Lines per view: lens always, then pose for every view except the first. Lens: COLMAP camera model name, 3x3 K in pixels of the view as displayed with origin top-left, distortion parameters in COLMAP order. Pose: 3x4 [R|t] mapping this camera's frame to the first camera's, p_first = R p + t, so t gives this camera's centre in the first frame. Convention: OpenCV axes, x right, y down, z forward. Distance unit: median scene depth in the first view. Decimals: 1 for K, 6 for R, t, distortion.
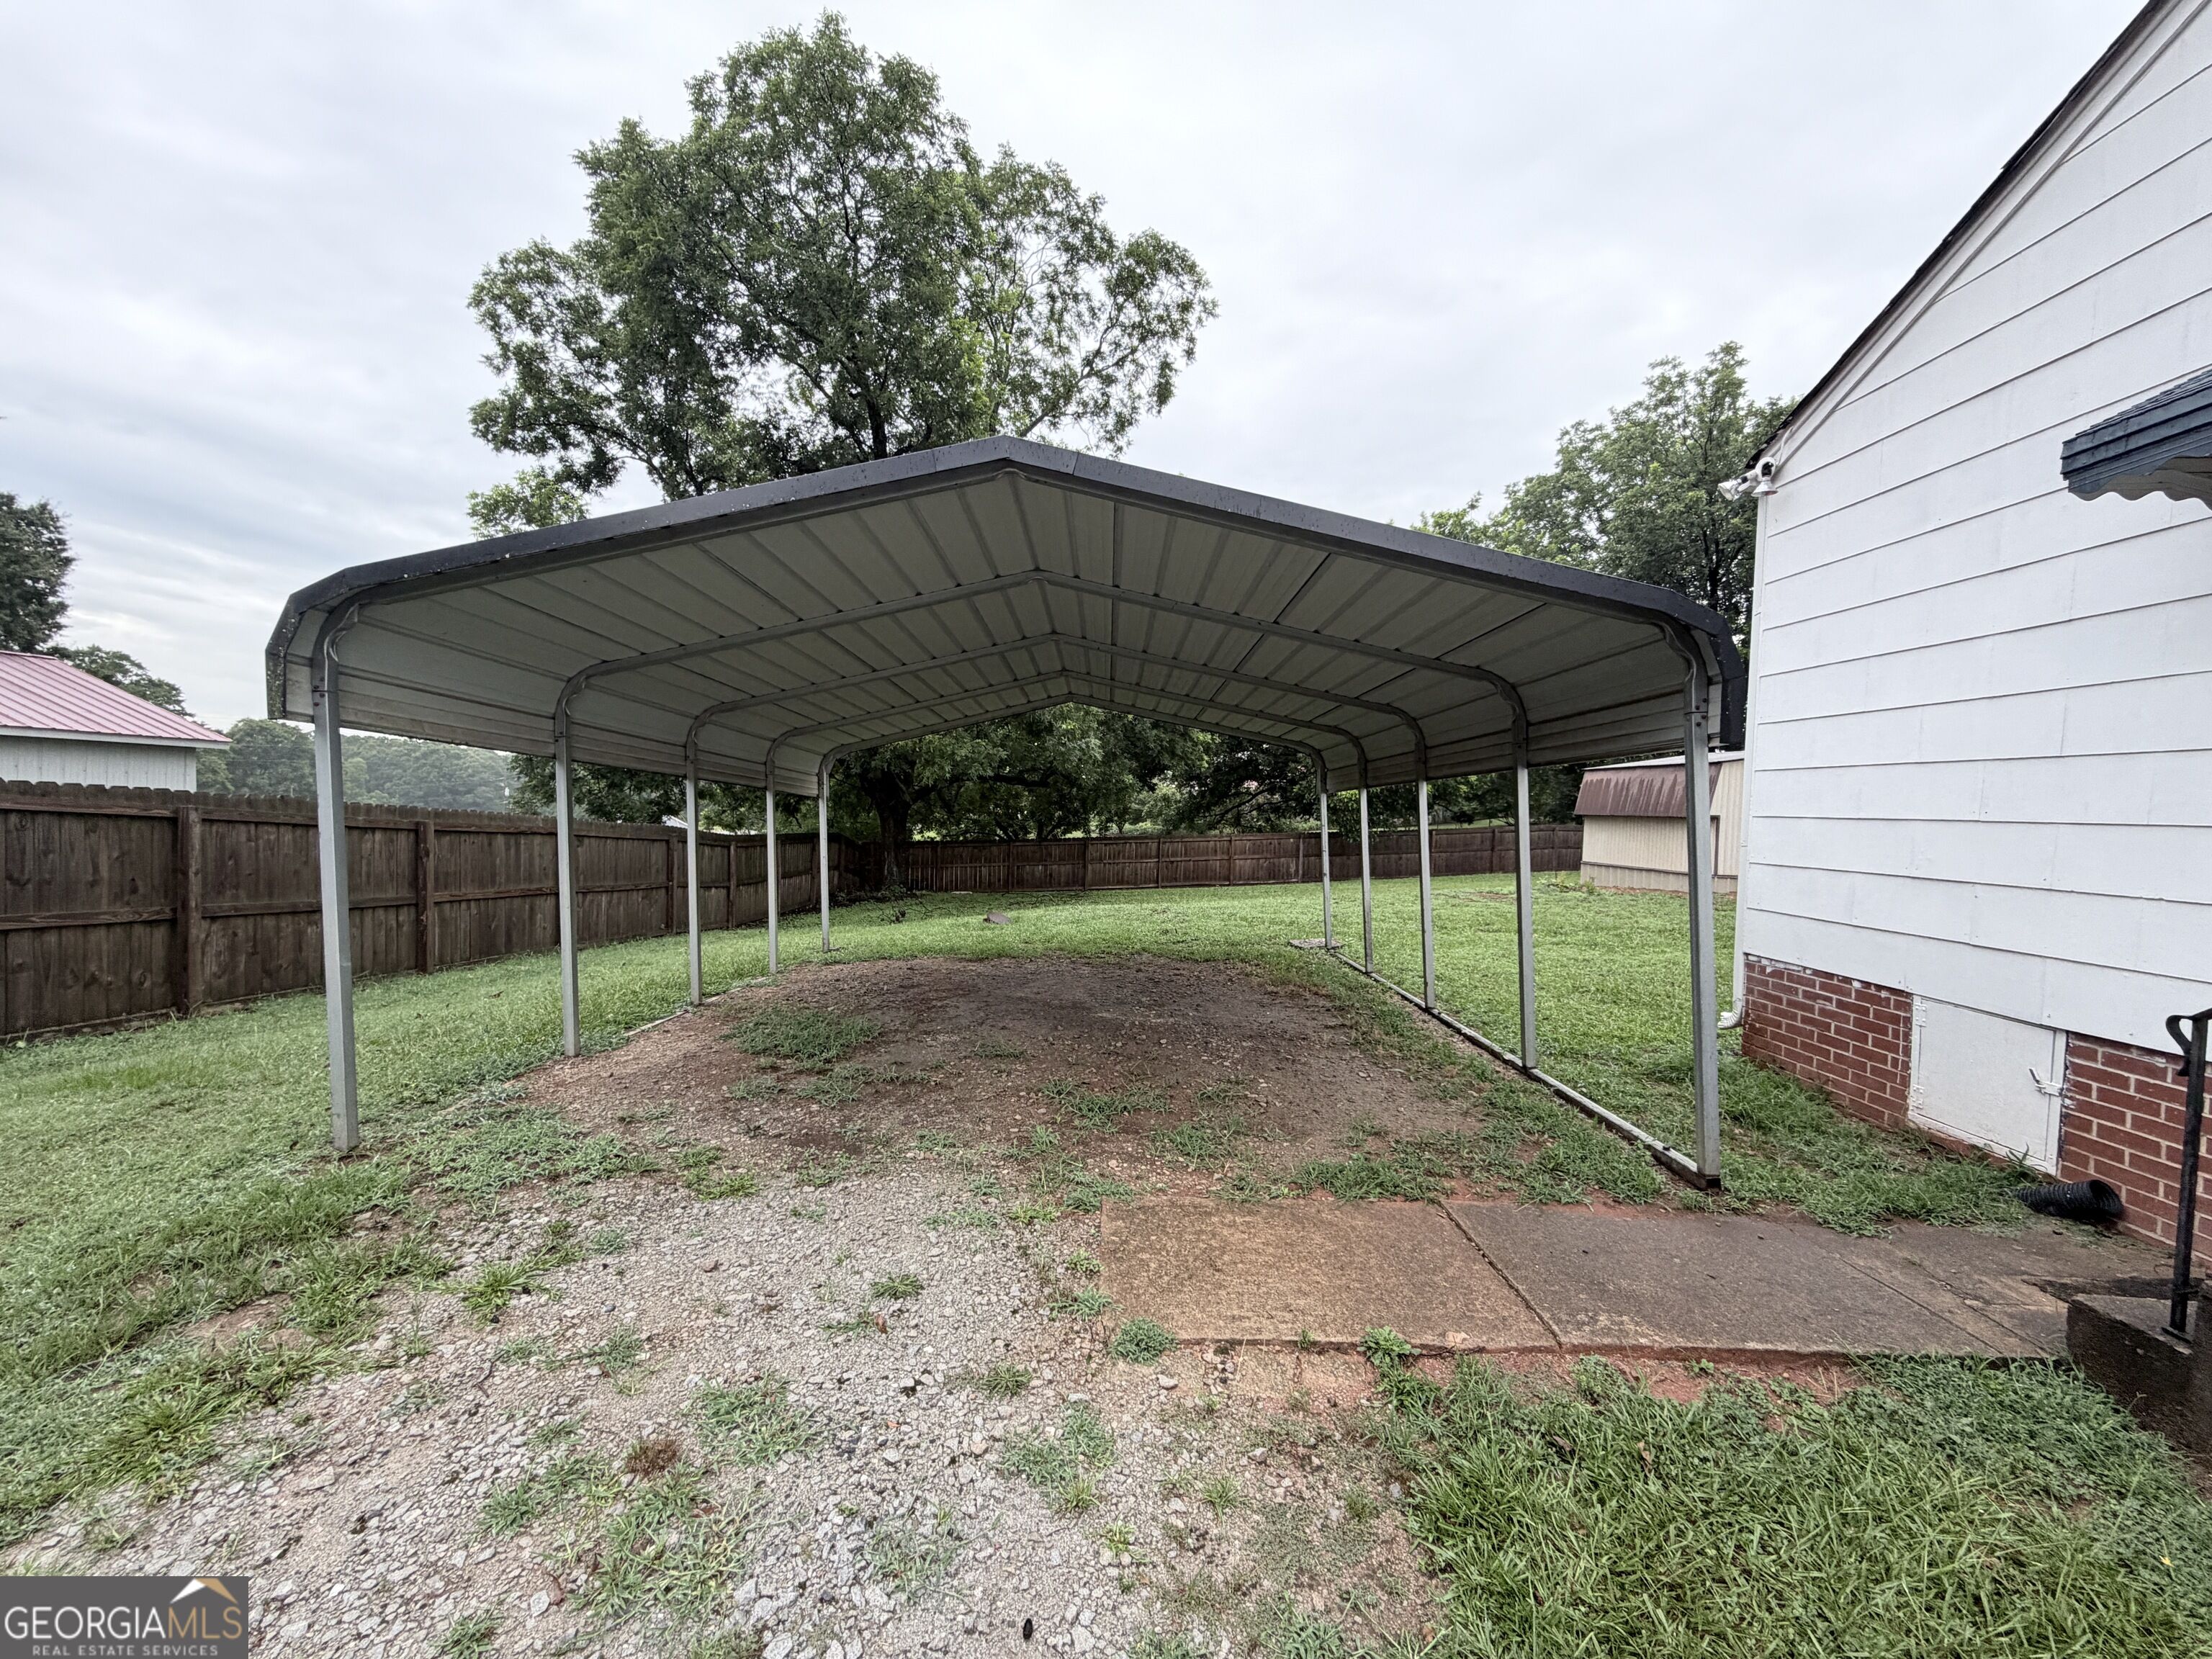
lens RADIAL K [[877.9, 0, 1101.1], [0, 877.9, 826.6], [0, 0, 1]] dist [0.000395, -0.000303]
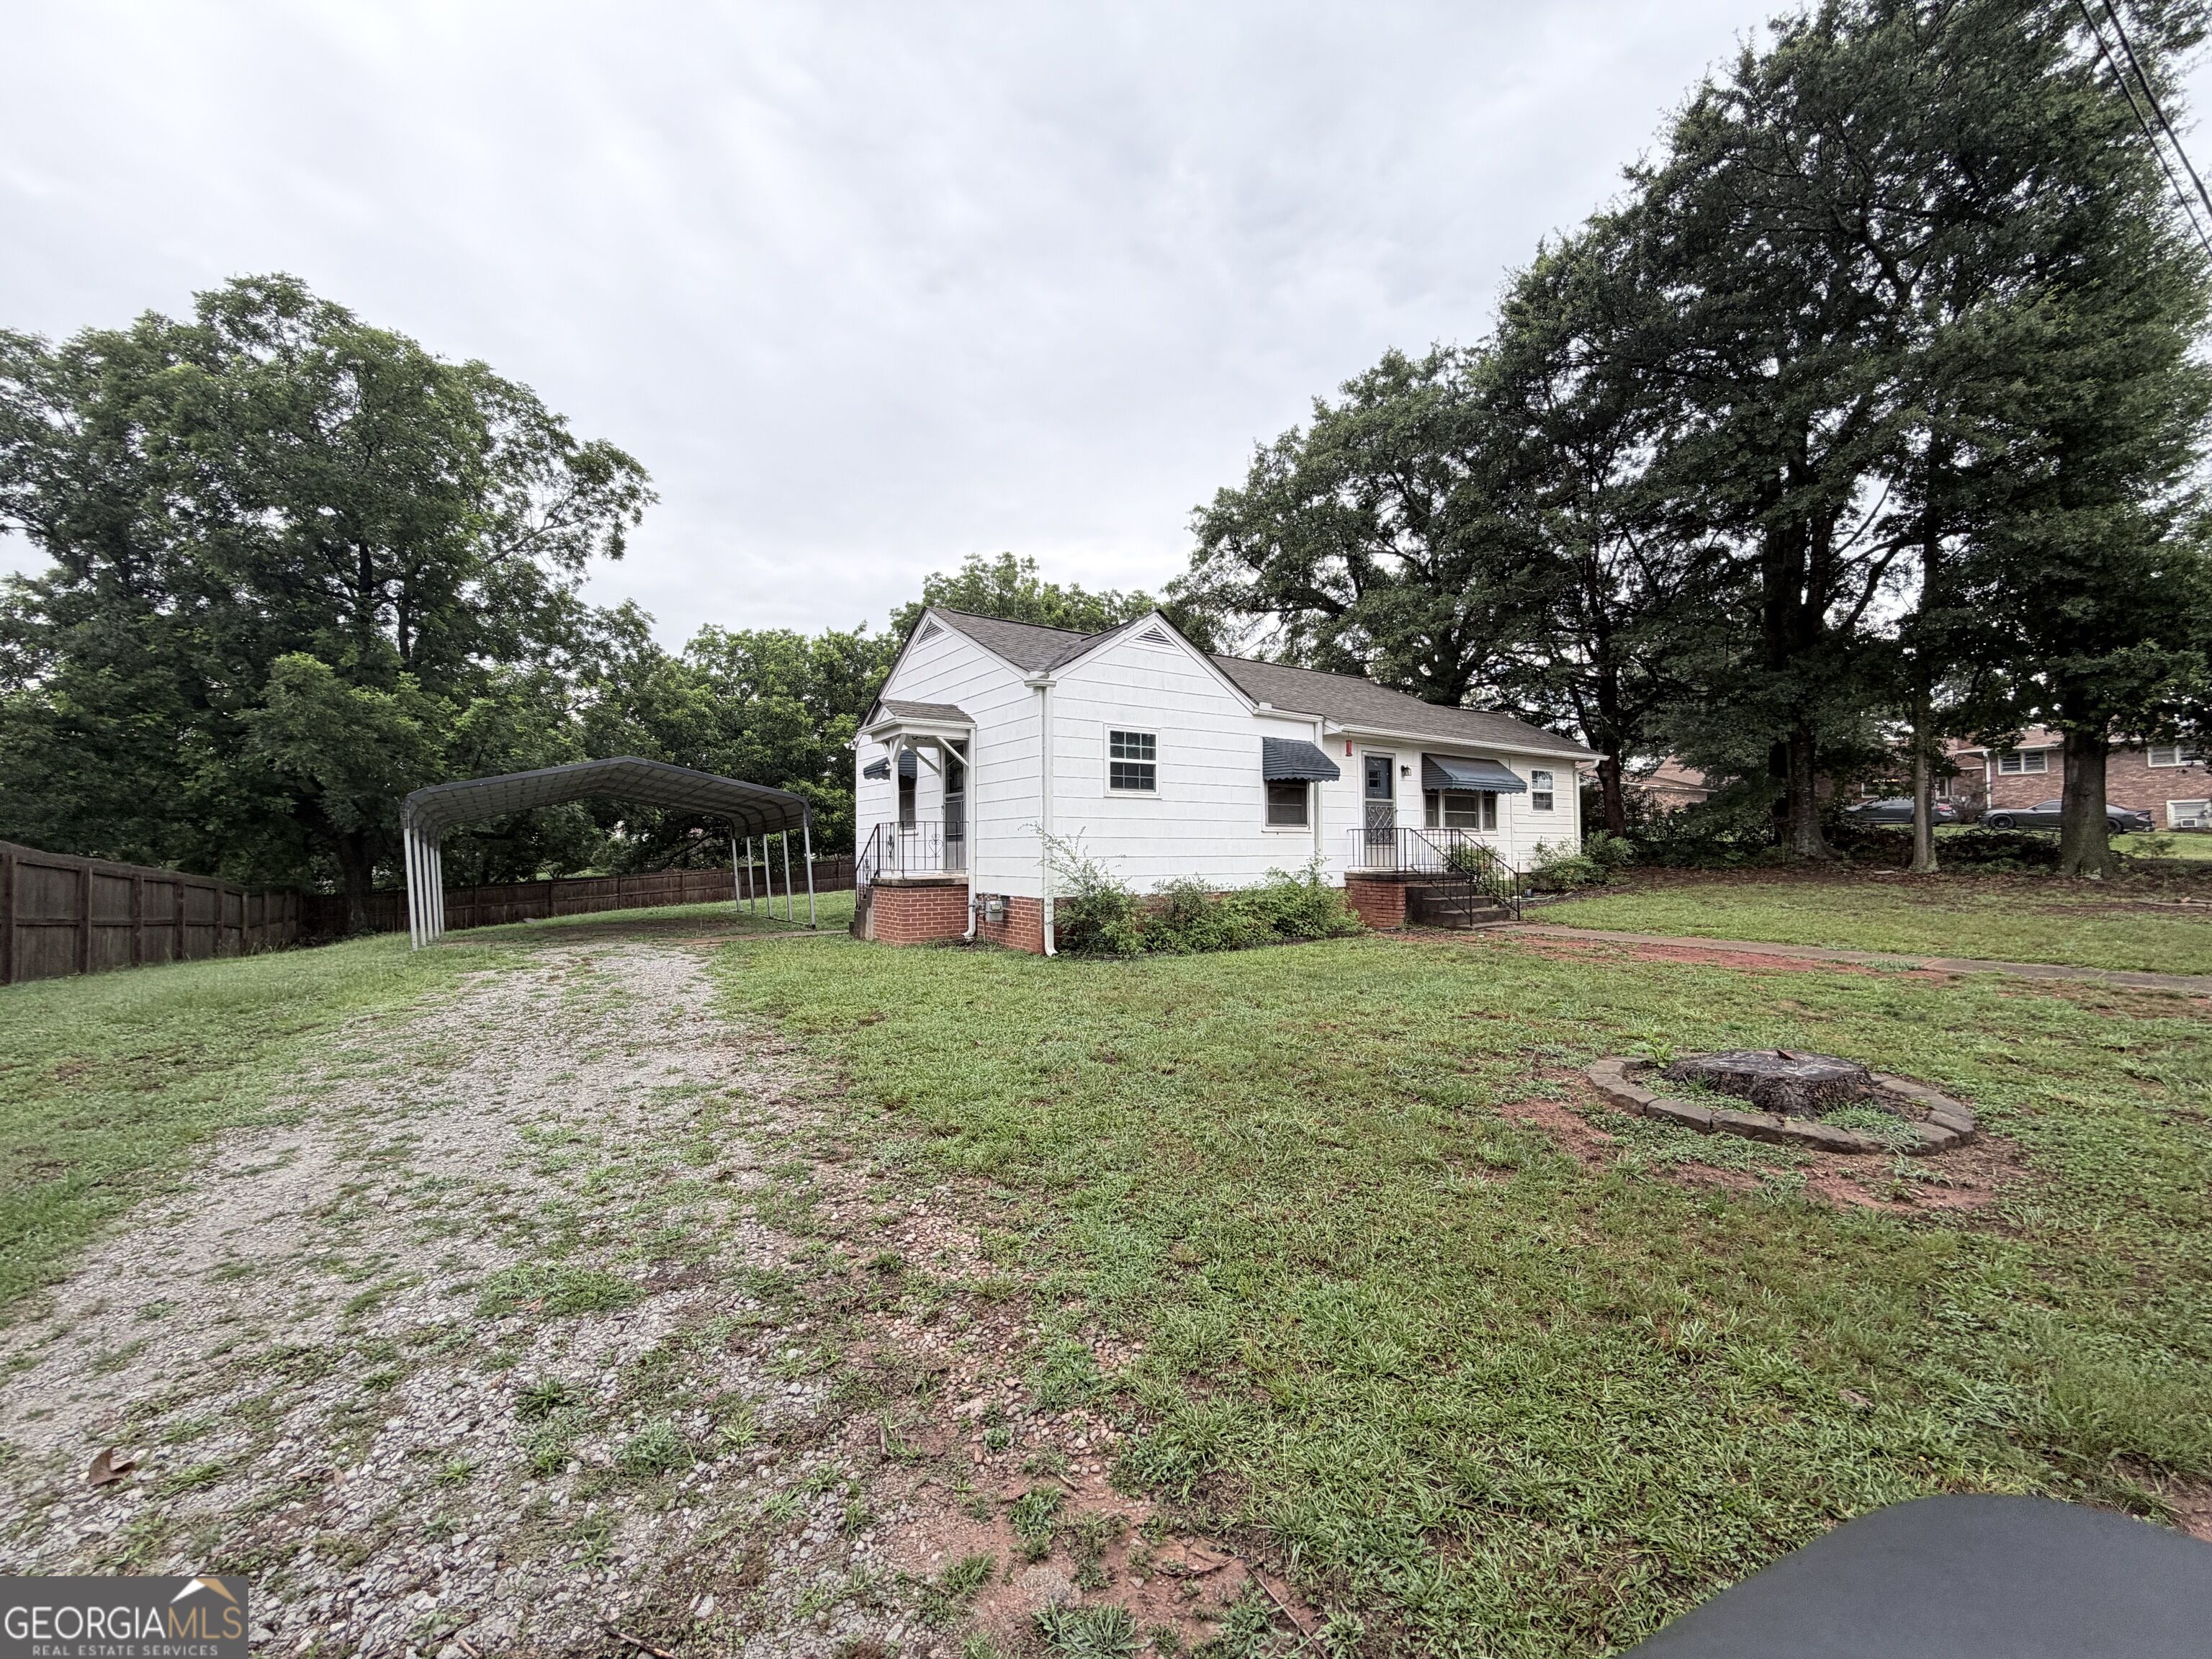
lens RADIAL K [[877.9, 0, 1101.1], [0, 877.9, 826.6], [0, 0, 1]] dist [0.000395, -0.000303]
pose [[0.824623, -0.024190, 0.565165, -0.087491], [0.050037, 0.998288, -0.030279, 0.016508], [-0.563465, 0.053248, 0.824422, -0.508511]]
